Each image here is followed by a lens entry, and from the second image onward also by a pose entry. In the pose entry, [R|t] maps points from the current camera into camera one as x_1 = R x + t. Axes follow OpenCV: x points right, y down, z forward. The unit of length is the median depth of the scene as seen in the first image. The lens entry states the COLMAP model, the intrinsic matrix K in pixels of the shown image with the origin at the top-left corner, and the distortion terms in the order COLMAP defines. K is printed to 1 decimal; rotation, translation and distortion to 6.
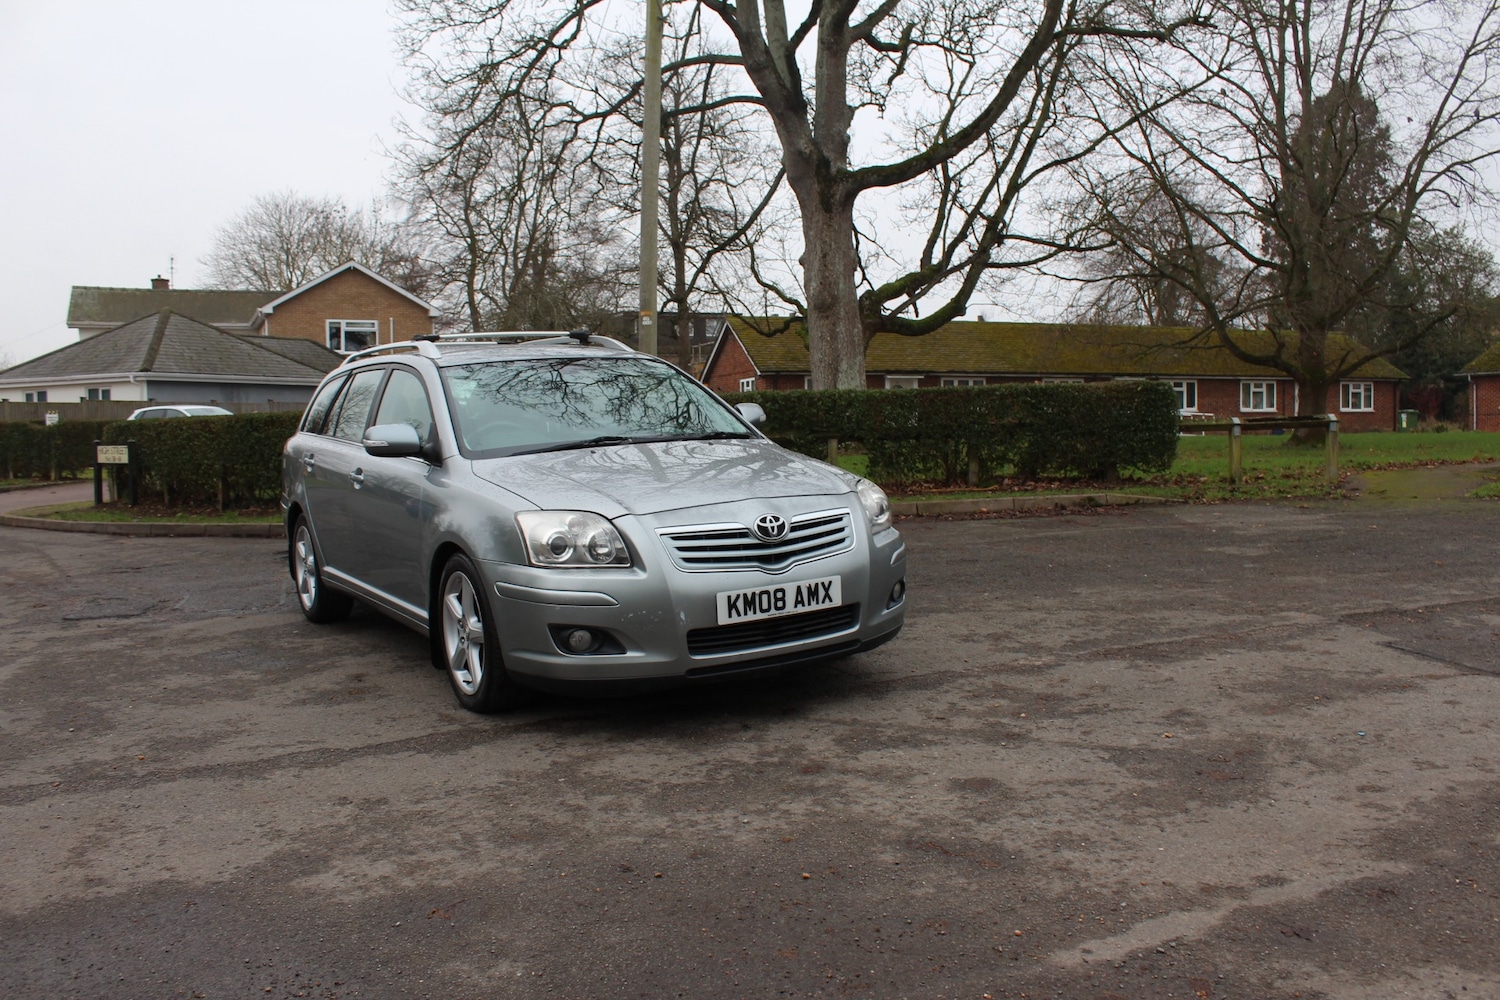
lens RADIAL K [[1273.0, 0, 754.8], [0, 1273.0, 496.3], [0, 0, 1]] dist [-0.164953, 0.148978]
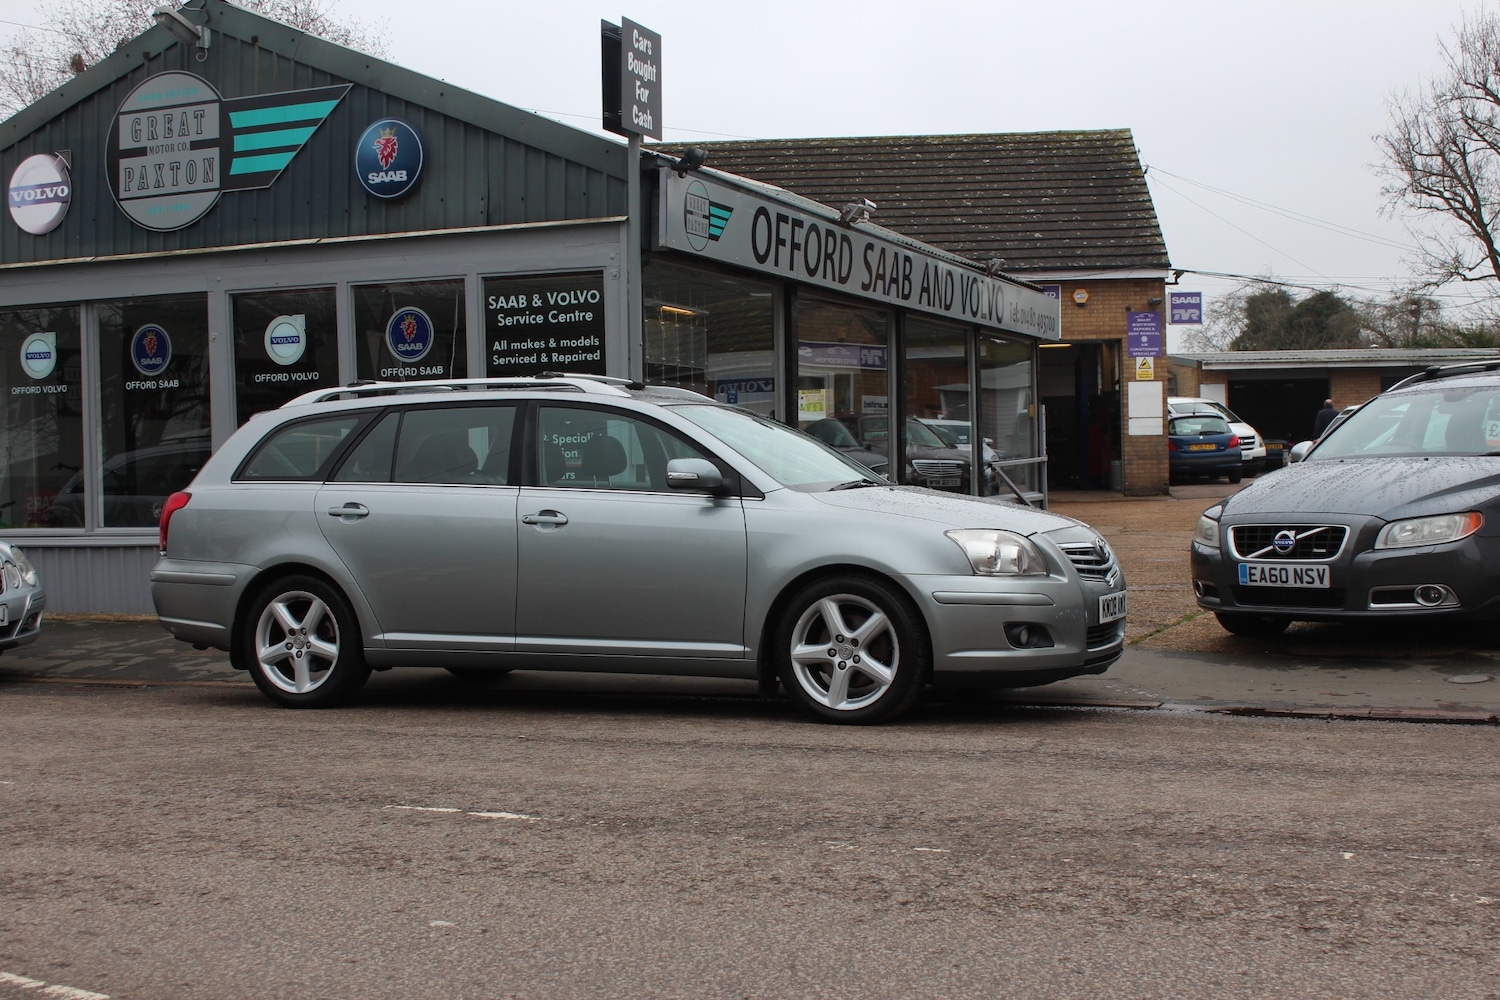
lens RADIAL K [[1949.0, 0, 758.2], [0, 1949.0, 499.9], [0, 0, 1]] dist [-0.040501, 0.000000]
pose [[0.821478, 0.026743, 0.569612, -1.250905], [0.030646, 0.995386, -0.090930, 0.130899], [-0.569416, 0.092153, 0.816868, -0.324109]]
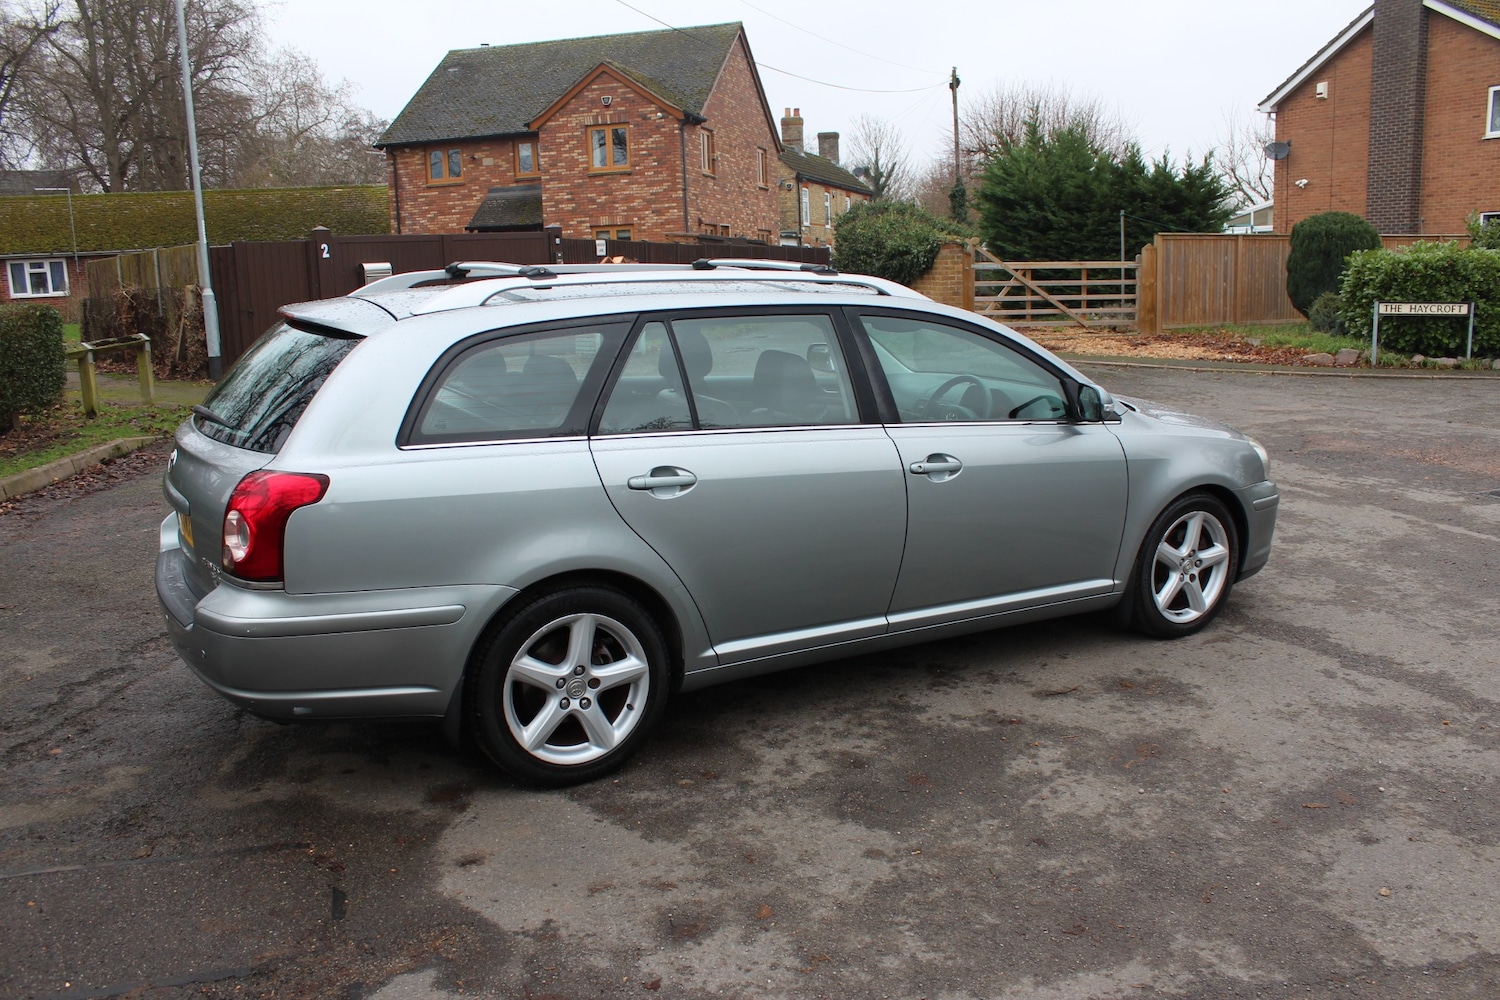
lens RADIAL K [[1253.3, 0, 758.6], [0, 1253.3, 534.6], [0, 0, 1]] dist [-0.167493, 0.151253]
pose [[0.030728, -0.196814, 0.979959, -1.292795], [0.080130, 0.977752, 0.193858, -0.156788], [-0.996311, 0.072567, 0.045815, 1.336009]]
